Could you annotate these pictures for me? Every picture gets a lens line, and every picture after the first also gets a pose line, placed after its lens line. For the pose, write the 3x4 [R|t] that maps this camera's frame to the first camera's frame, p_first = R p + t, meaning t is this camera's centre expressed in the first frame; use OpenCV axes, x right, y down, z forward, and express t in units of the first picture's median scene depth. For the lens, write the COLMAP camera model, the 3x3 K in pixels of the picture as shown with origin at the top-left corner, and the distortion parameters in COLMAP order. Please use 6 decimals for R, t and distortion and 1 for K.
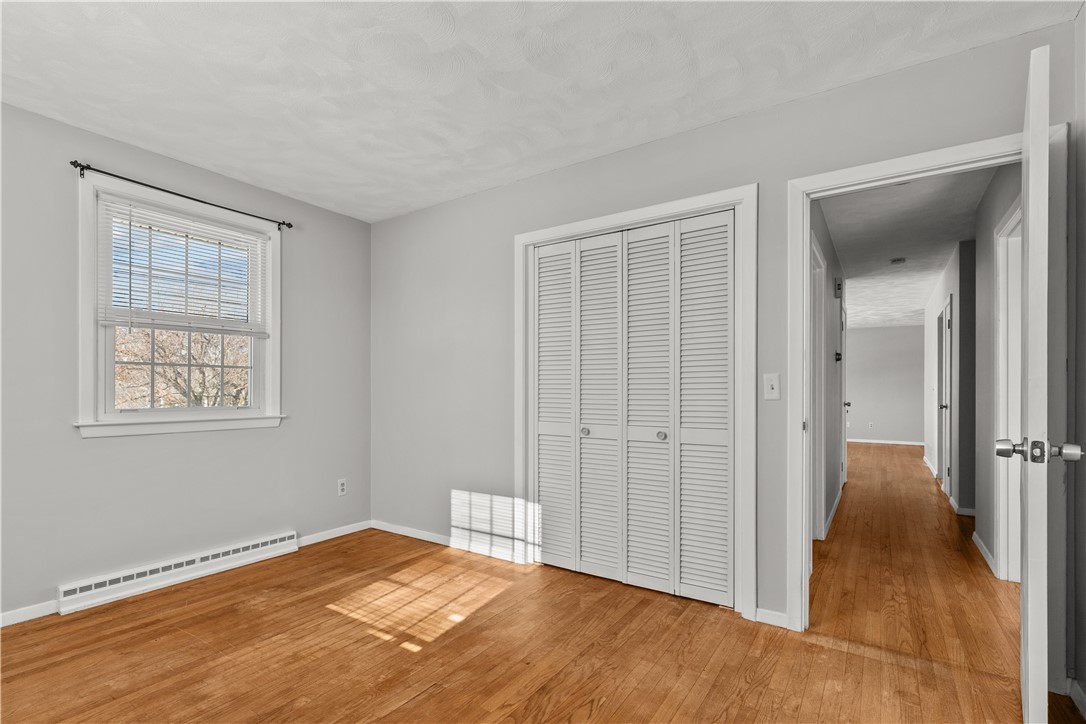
lens RADIAL K [[502.0, 0, 514.1], [0, 502.0, 390.1], [0, 0, 1]] dist [-0.000963, -0.000360]
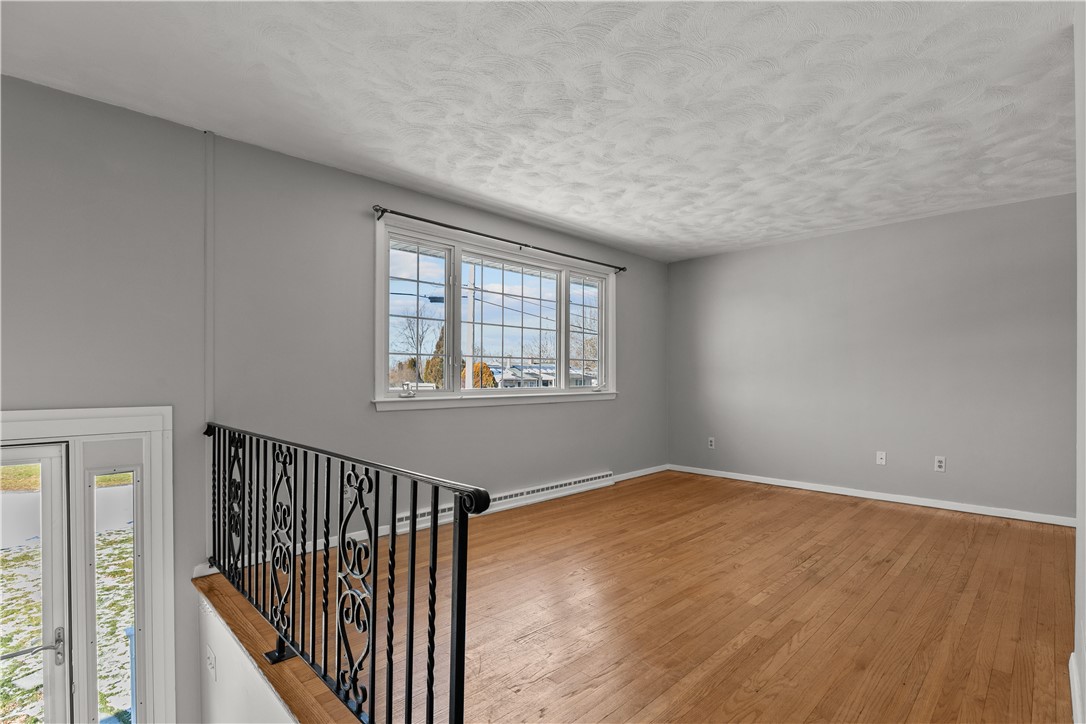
lens RADIAL K [[512.0, 0, 544.1], [0, 512.0, 372.9], [0, 0, 1]] dist [-0.014867, 0.000081]
pose [[0.987158, 0.001897, -0.159736, -0.496663], [-0.002829, 0.999980, -0.005609, -0.000220], [0.159723, 0.005989, 0.987144, -0.662447]]
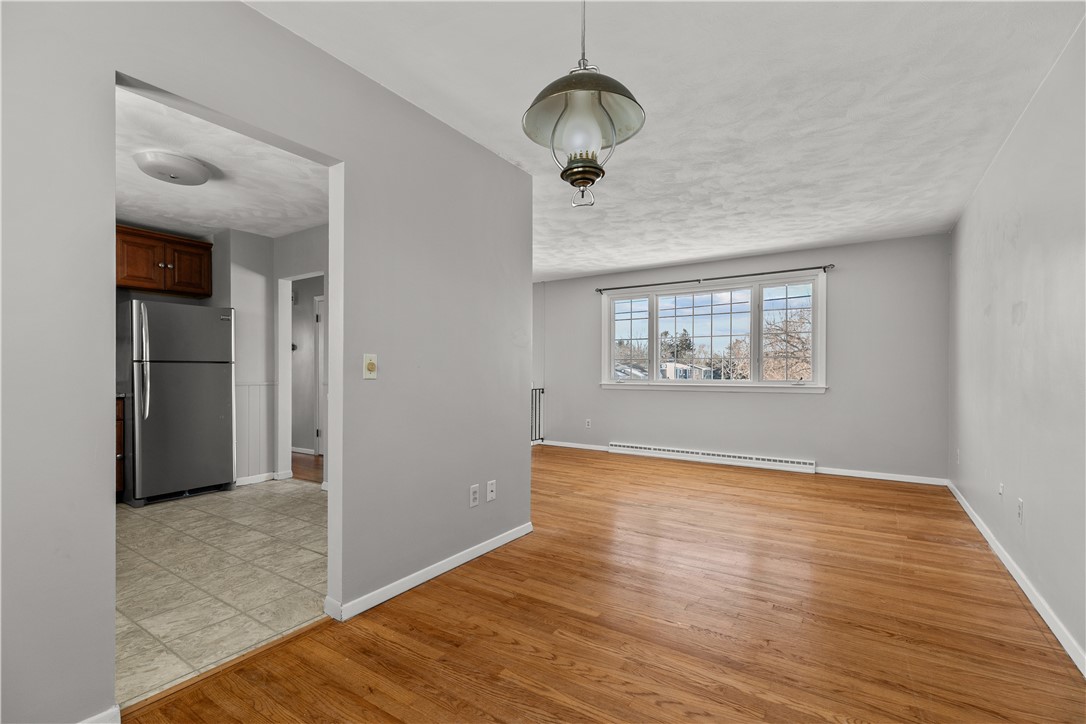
lens RADIAL K [[491.4, 0, 541.8], [0, 491.4, 367.2], [0, 0, 1]] dist [0.001839, 0.000186]
pose [[0.045001, -0.007426, -0.998959, 1.336394], [-0.000012, 0.999972, -0.007434, -0.000808], [0.998987, 0.000347, 0.044999, 0.102235]]
